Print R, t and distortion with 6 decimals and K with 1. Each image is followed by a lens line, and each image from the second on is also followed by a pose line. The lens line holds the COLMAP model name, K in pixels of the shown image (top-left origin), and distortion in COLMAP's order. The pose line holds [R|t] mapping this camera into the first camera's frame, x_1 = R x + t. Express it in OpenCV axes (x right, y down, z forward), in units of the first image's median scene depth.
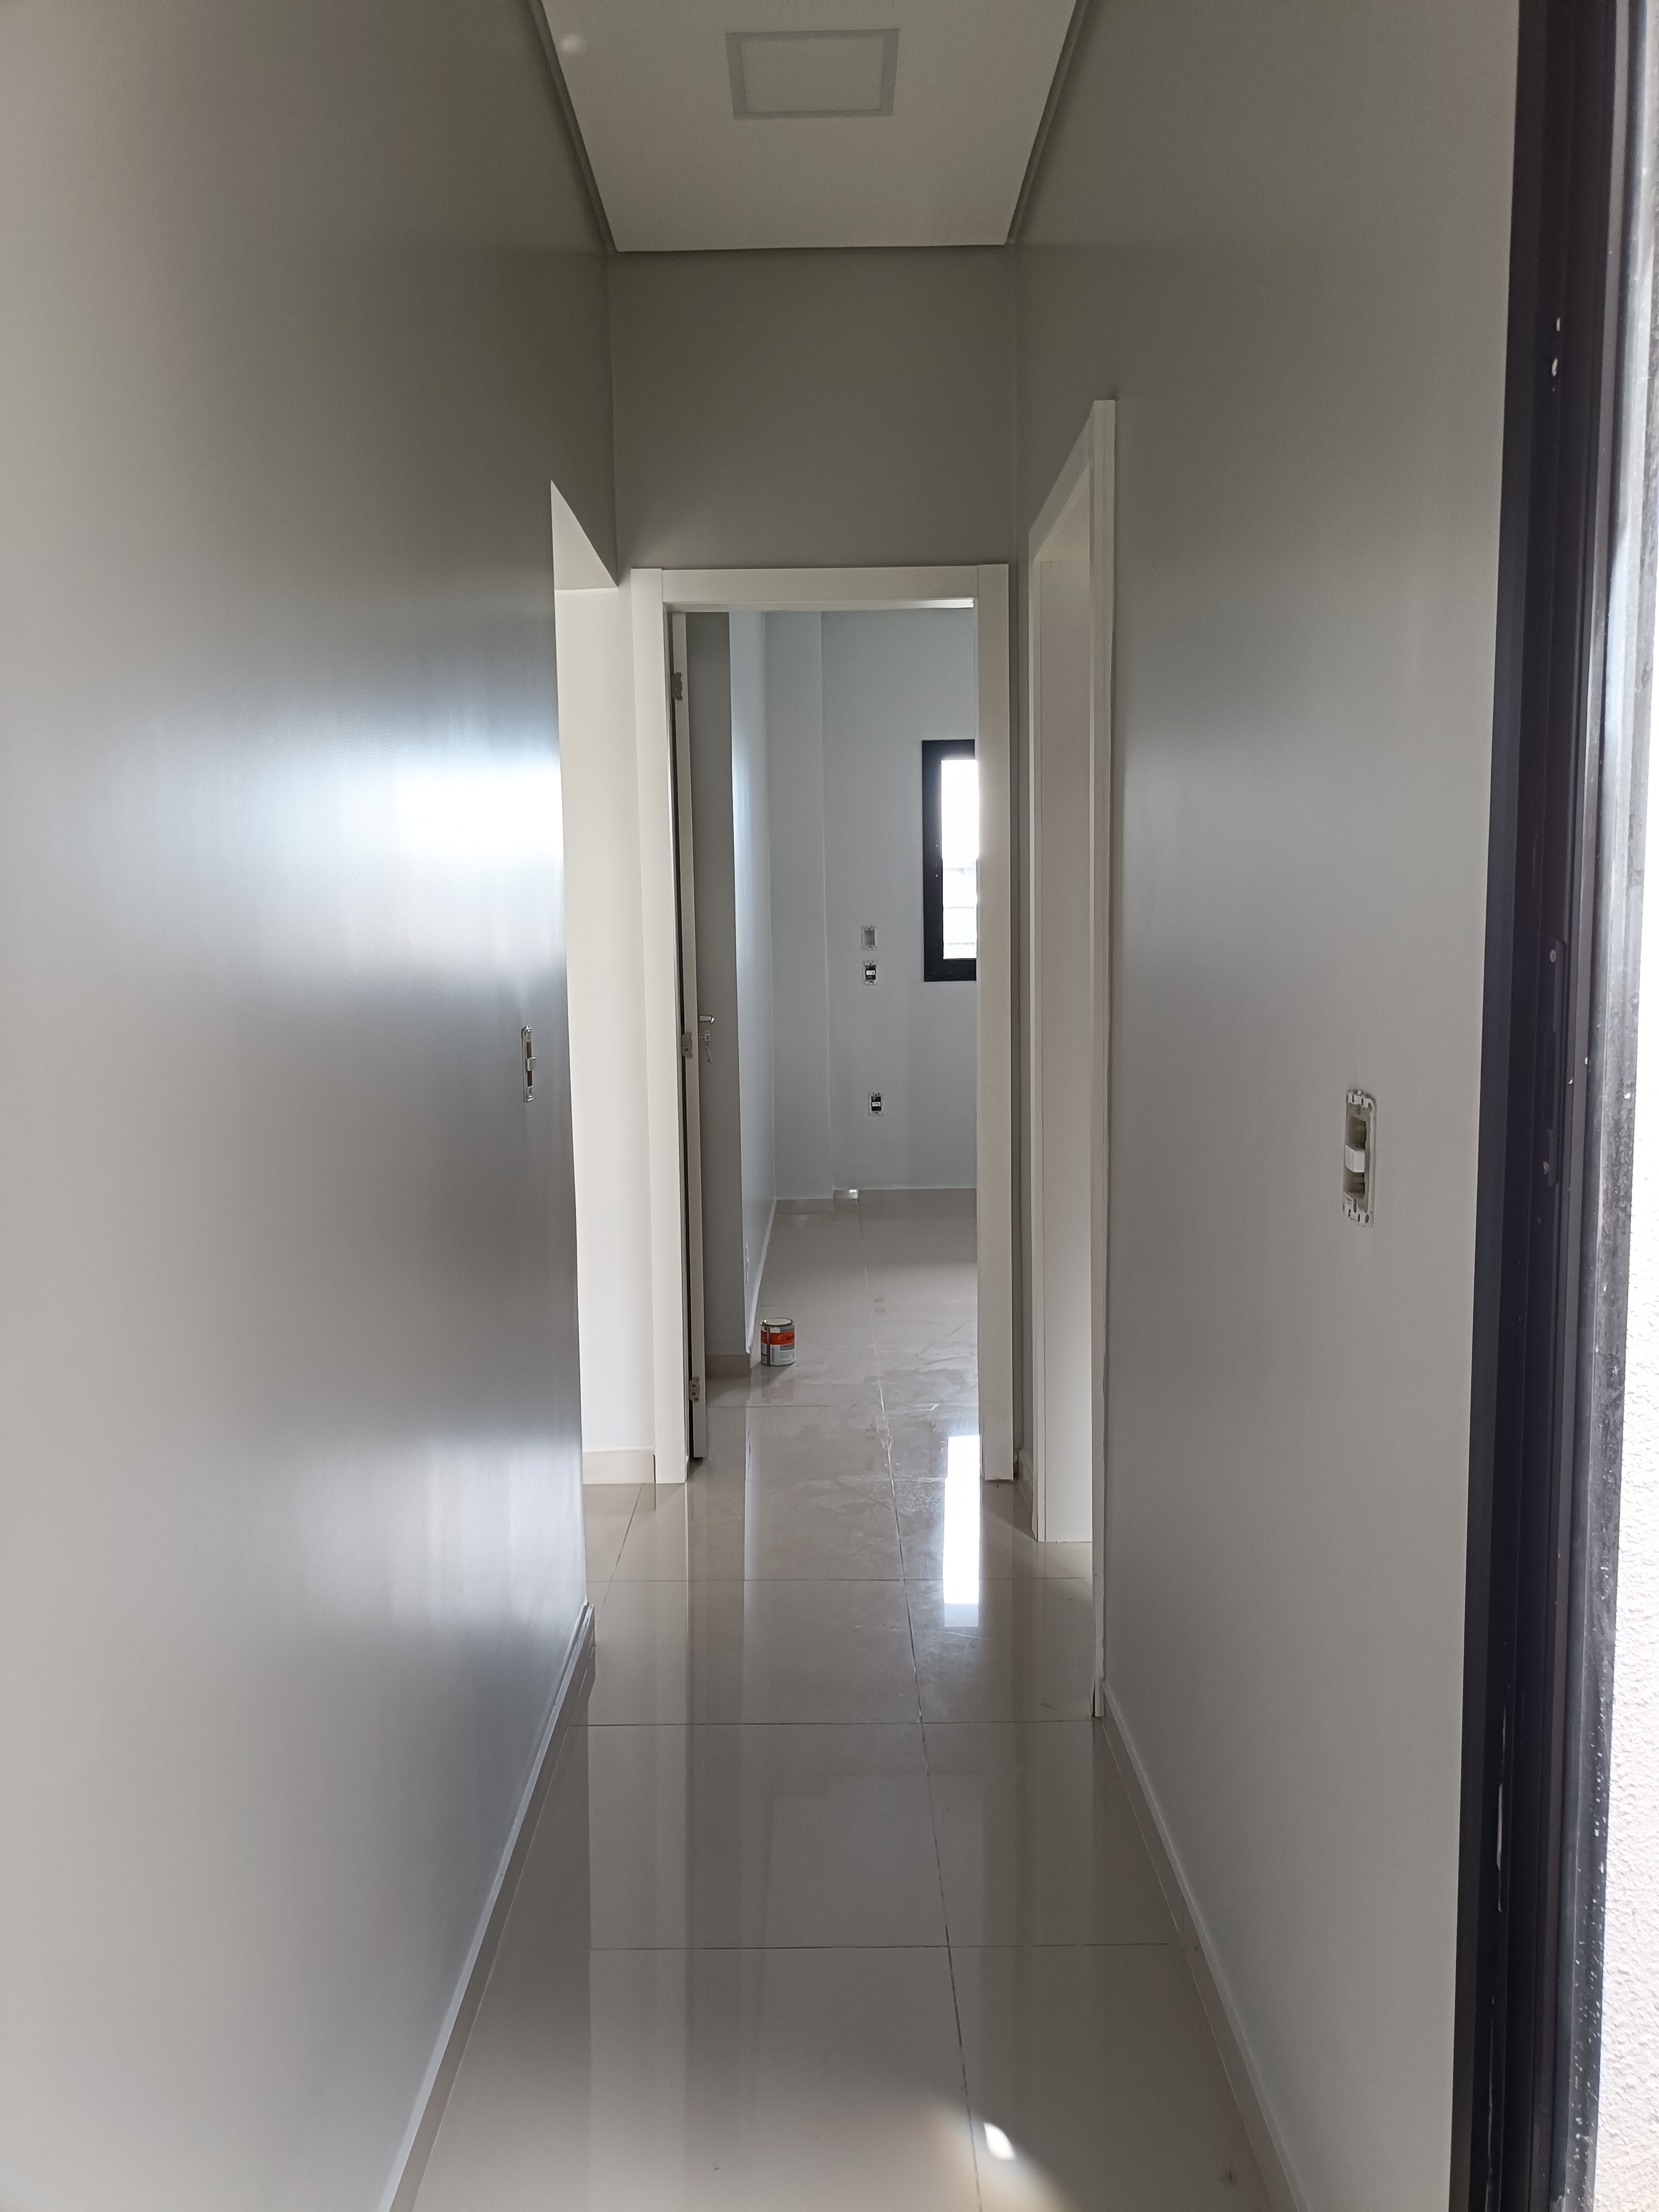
lens RADIAL K [[1634.4, 0, 860.6], [0, 1634.4, 1102.1], [0, 0, 1]] dist [0.022950, -0.007045]
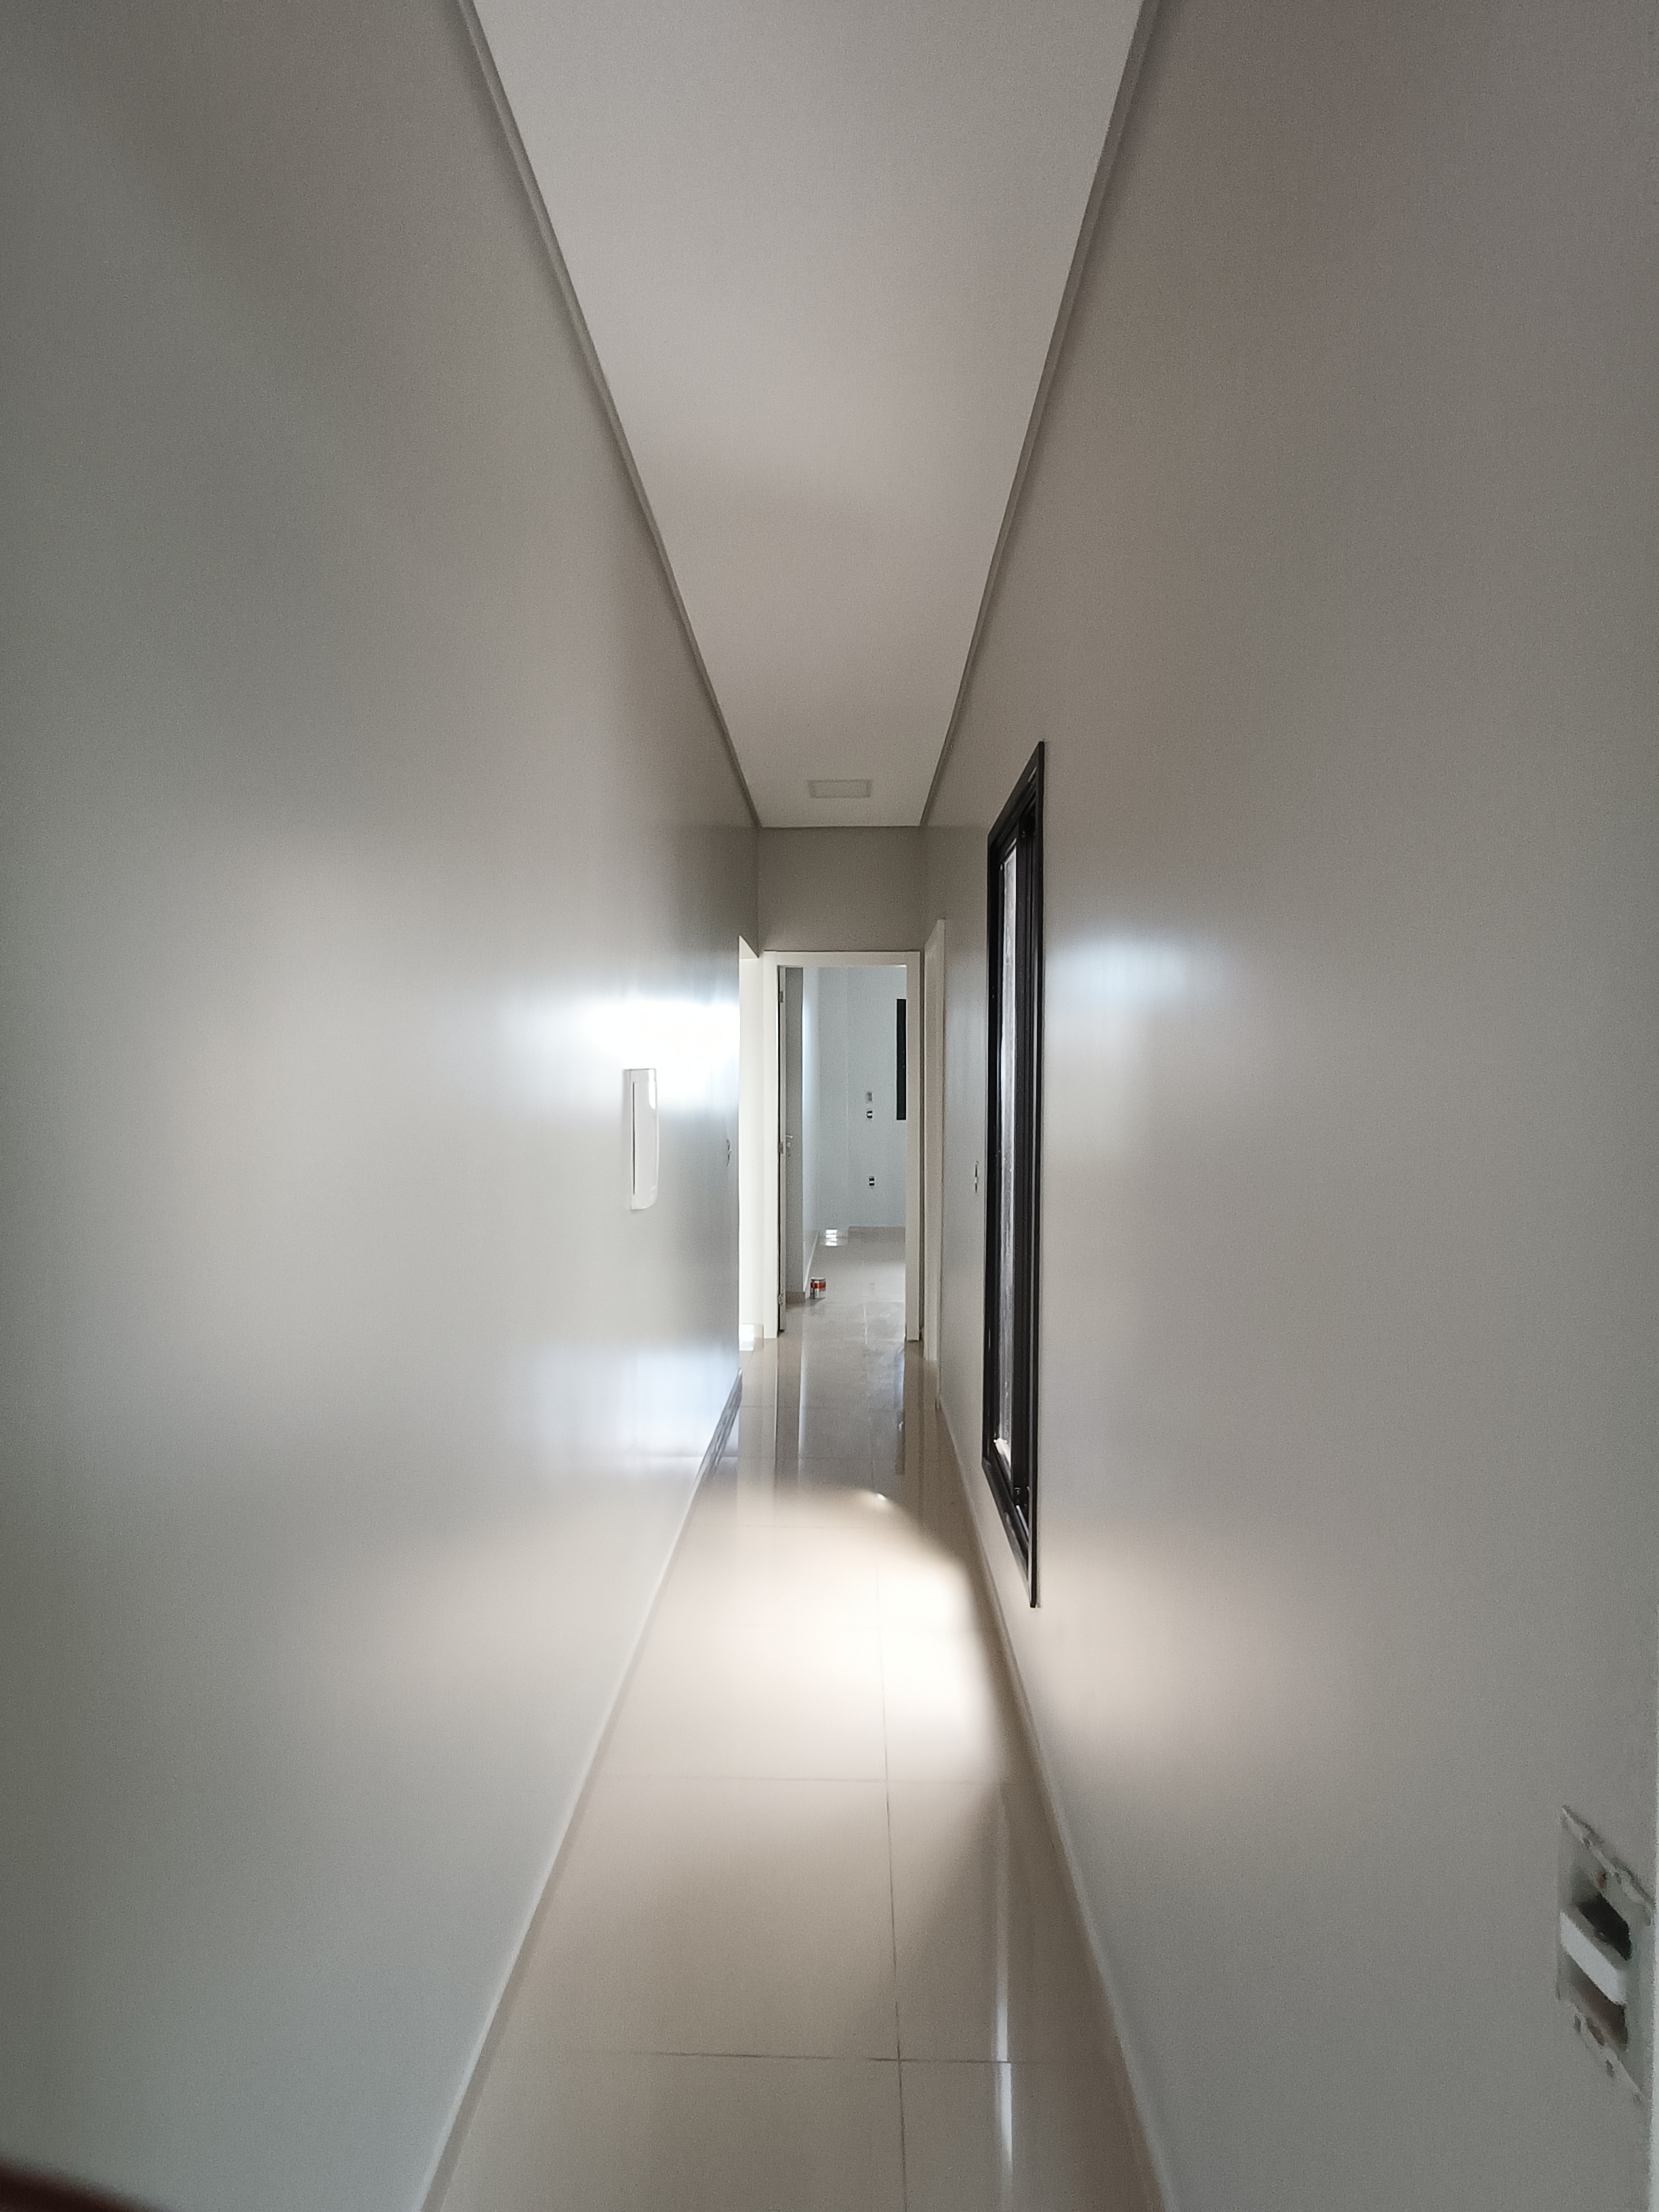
lens RADIAL K [[1044.8, 0, 840.9], [0, 1044.8, 1117.1], [0, 0, 1]] dist [0.000227, 0.000799]
pose [[0.999224, 0.017054, -0.035509, 0.030669], [-0.019459, 0.997459, -0.068535, 0.020106], [0.034250, 0.069173, 0.997017, -0.482333]]
